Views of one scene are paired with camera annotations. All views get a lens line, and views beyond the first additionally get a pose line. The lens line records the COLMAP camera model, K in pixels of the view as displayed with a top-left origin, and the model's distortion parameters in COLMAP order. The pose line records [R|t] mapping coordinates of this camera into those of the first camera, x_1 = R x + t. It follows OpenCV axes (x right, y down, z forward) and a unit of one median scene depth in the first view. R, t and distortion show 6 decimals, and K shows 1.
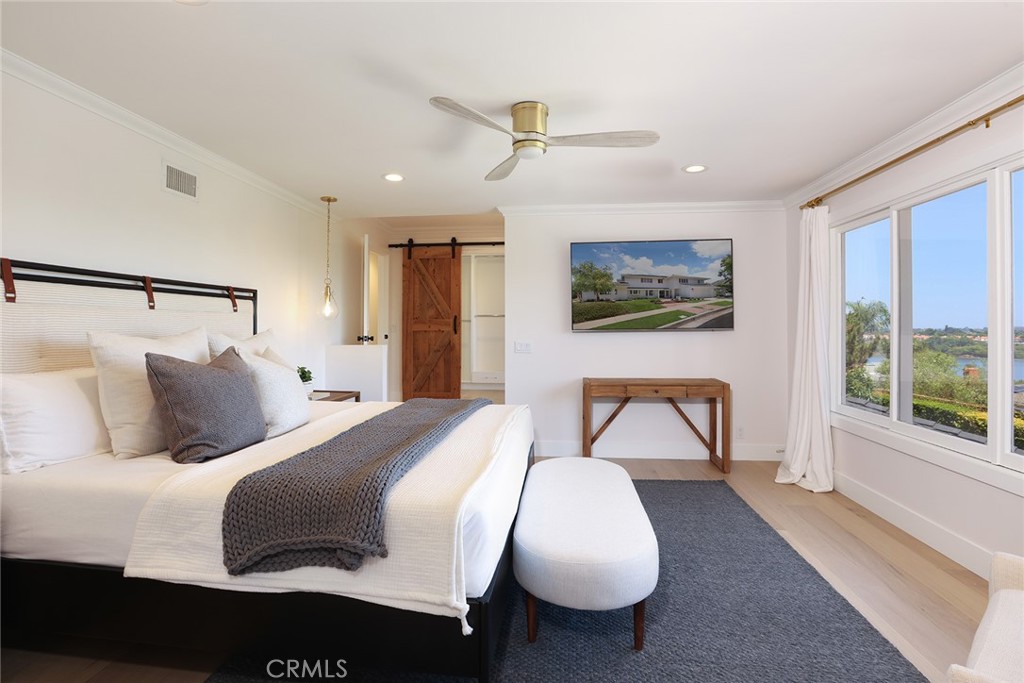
lens RADIAL K [[470.2, 0, 517.3], [0, 470.2, 333.5], [0, 0, 1]] dist [-0.009926, -0.000195]
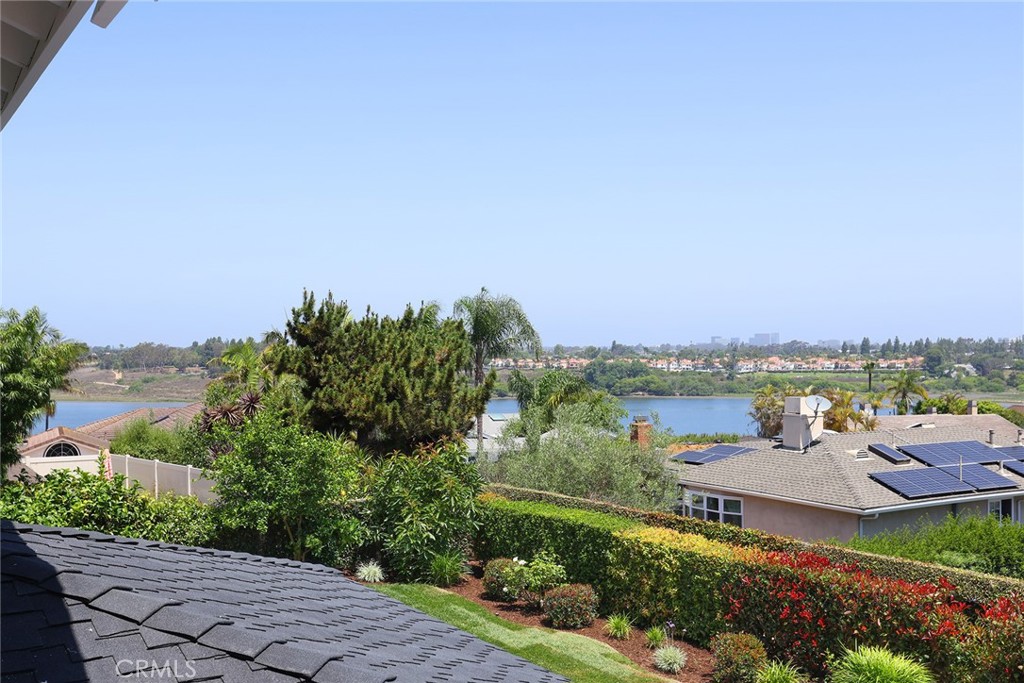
lens RADIAL K [[1071.8, 0, 512.2], [0, 1071.8, 343.1], [0, 0, 1]] dist [-0.000050, 0.000000]
pose [[0.797269, 0.003239, 0.603615, 0.120464], [0.003855, 0.999938, -0.010458, -0.011197], [-0.603612, 0.010665, 0.797207, 0.109077]]
